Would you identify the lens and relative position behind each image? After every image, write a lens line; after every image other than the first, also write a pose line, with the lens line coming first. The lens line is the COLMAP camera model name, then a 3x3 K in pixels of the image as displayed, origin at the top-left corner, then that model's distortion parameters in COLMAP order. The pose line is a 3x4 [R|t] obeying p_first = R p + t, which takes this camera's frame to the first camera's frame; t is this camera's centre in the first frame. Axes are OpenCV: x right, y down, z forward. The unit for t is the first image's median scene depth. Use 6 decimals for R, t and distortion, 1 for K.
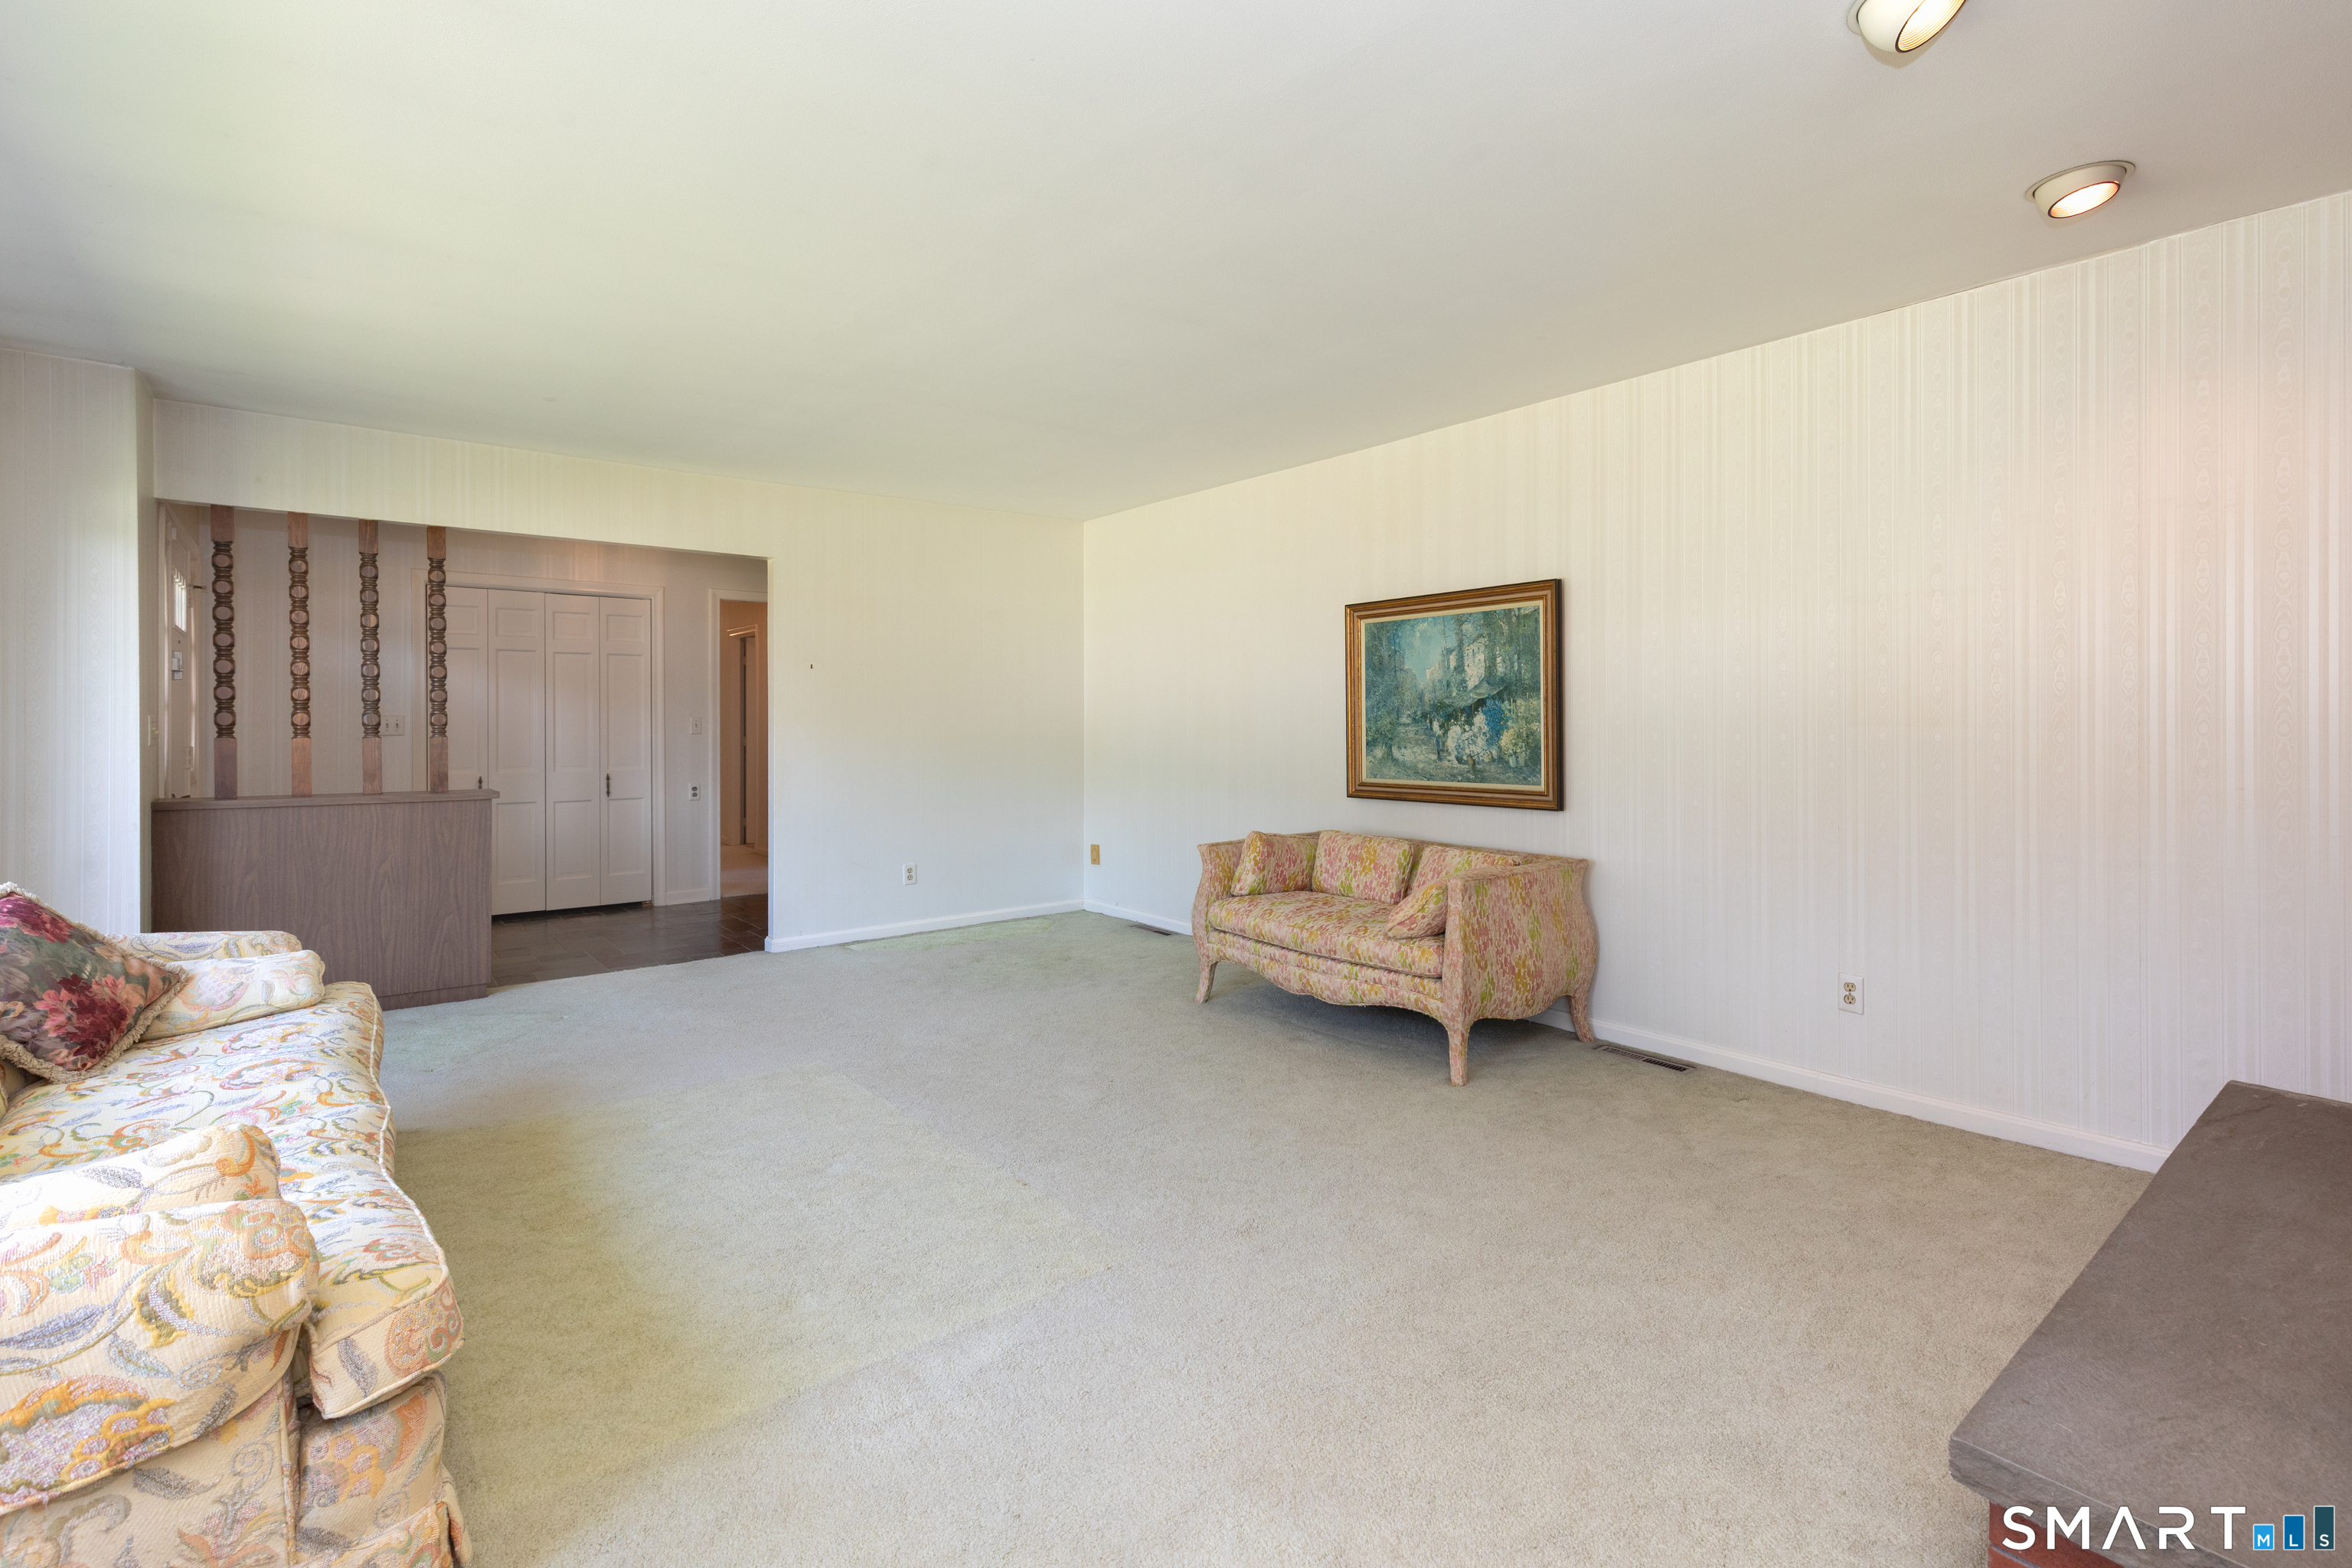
lens RADIAL K [[1089.2, 0, 1192.0], [0, 1089.2, 730.9], [0, 0, 1]] dist [0.011144, -0.002079]
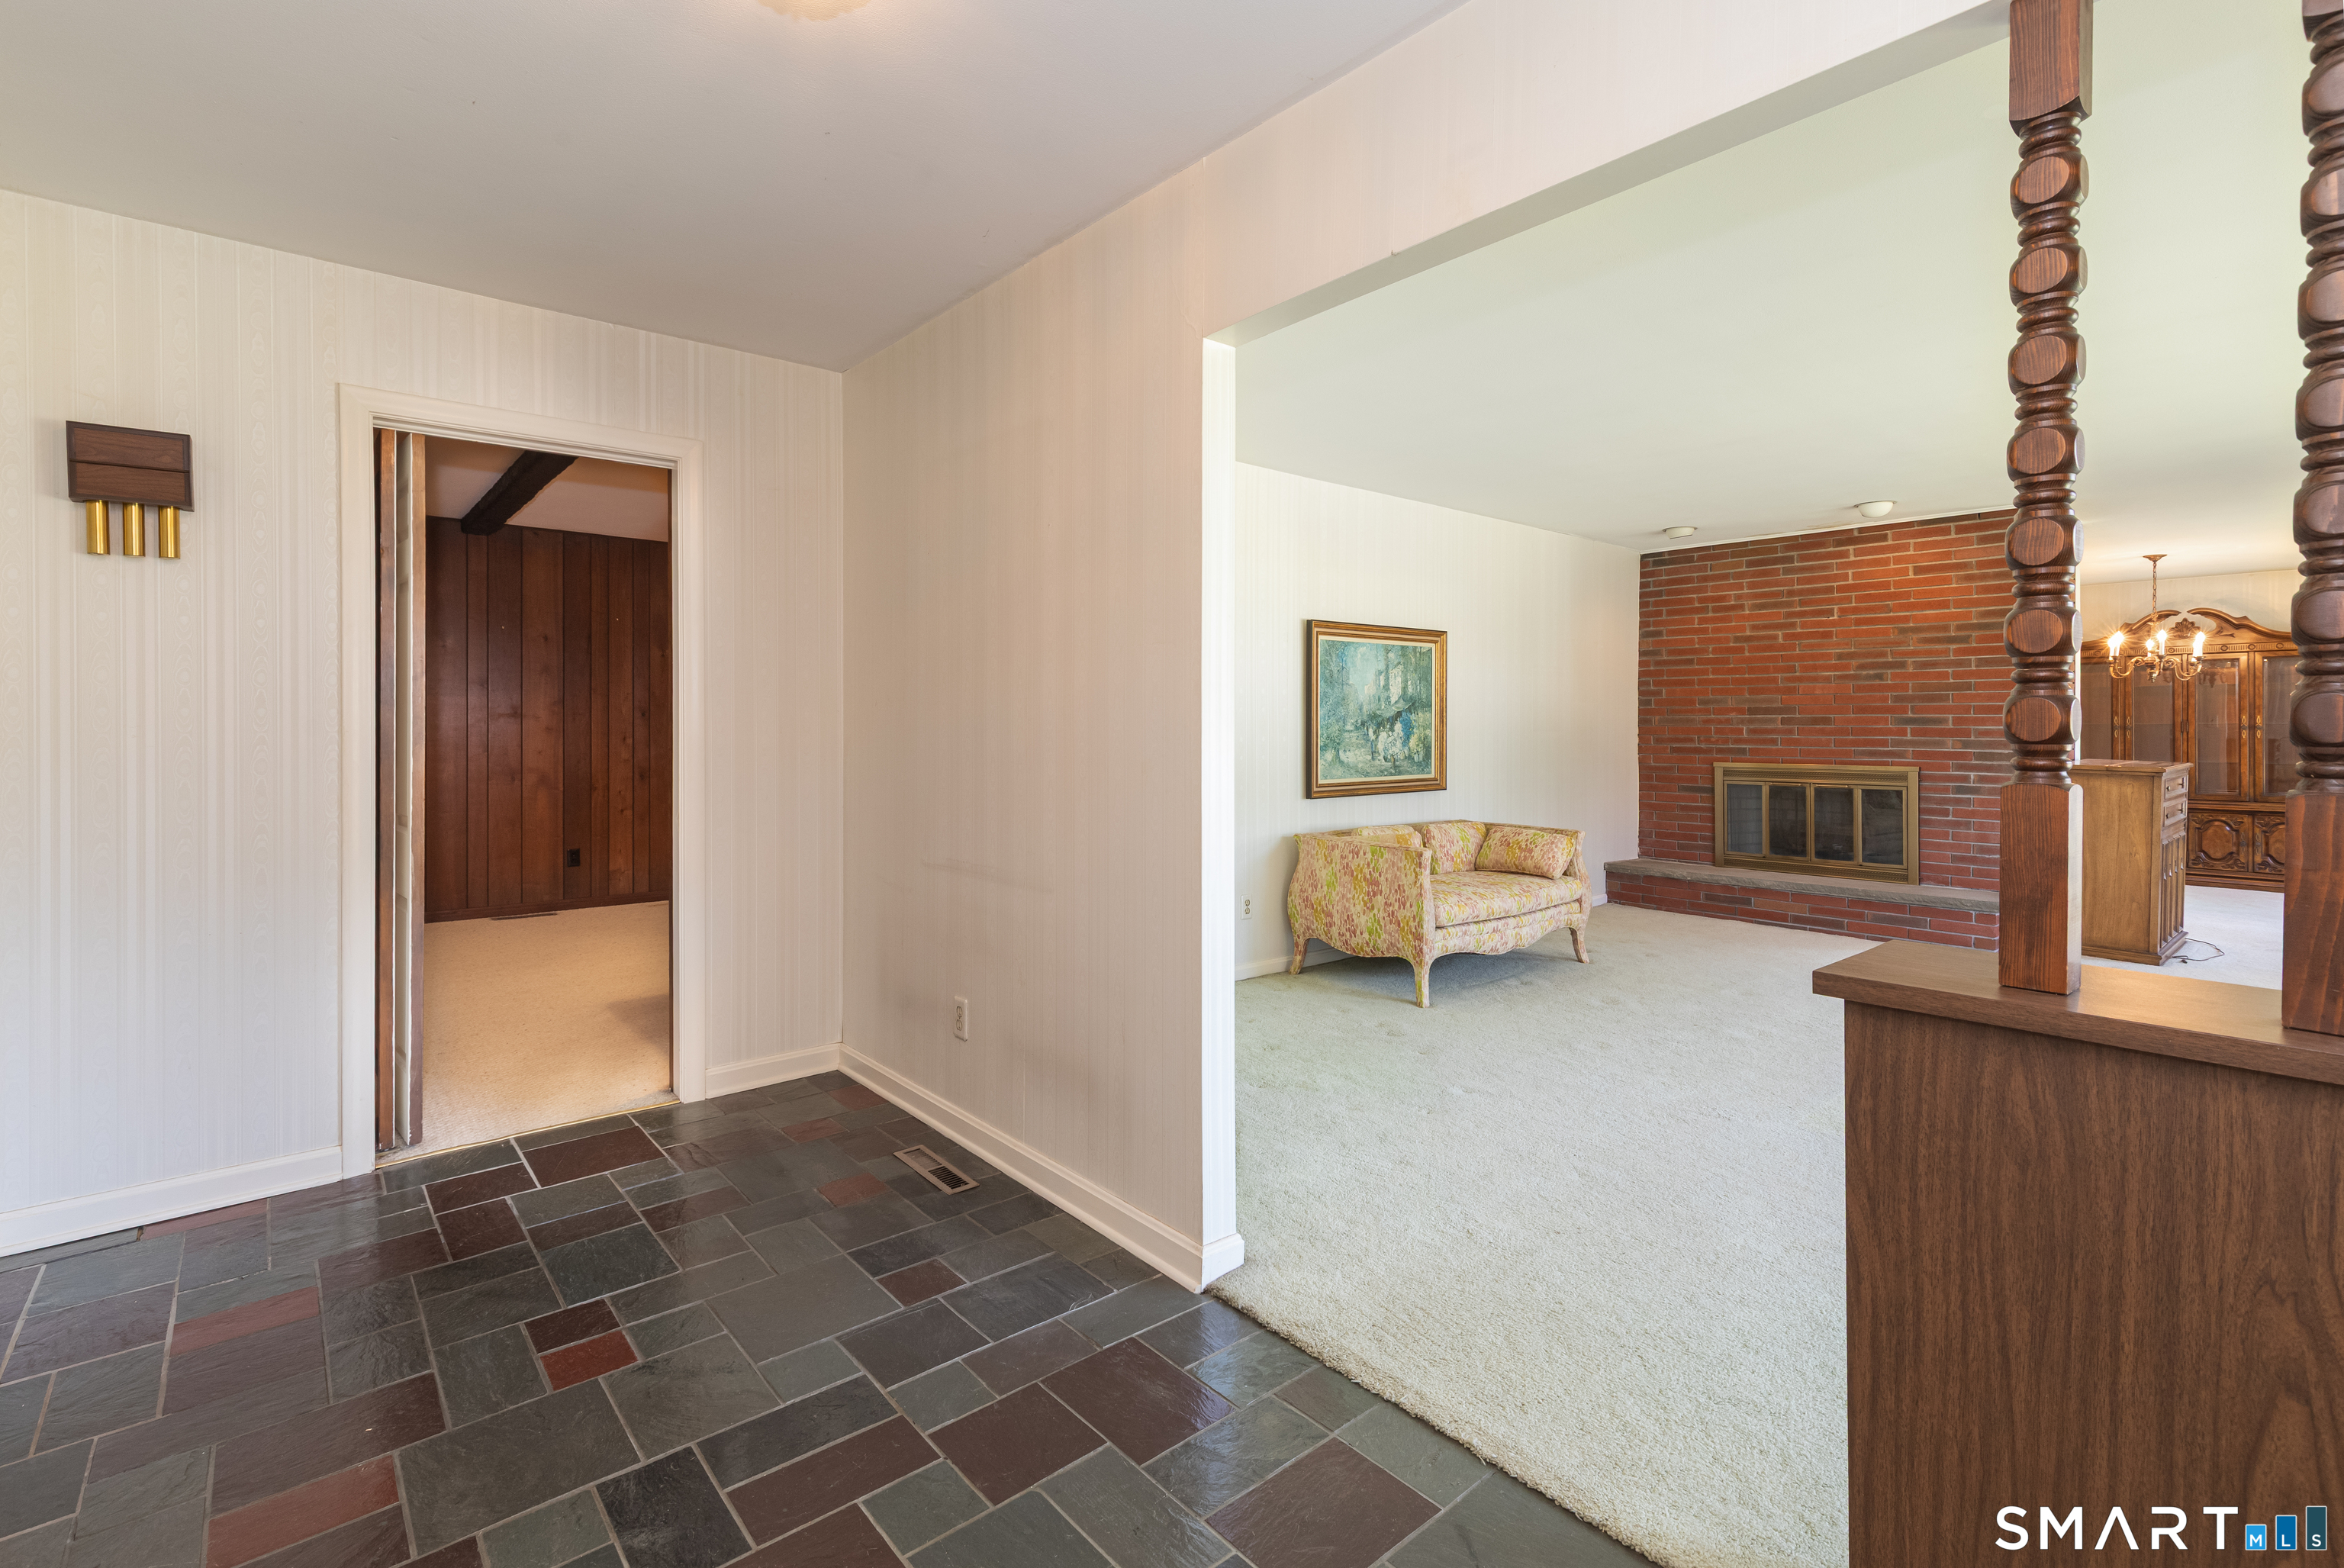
lens RADIAL K [[1085.5, 0, 1206.6], [0, 1085.5, 722.7], [0, 0, 1]] dist [0.011144, -0.002079]
pose [[-0.019142, 0.001804, 0.999815, -1.018271], [0.001226, 0.999998, -0.001780, -0.013637], [-0.999816, 0.001192, -0.019144, 1.235504]]
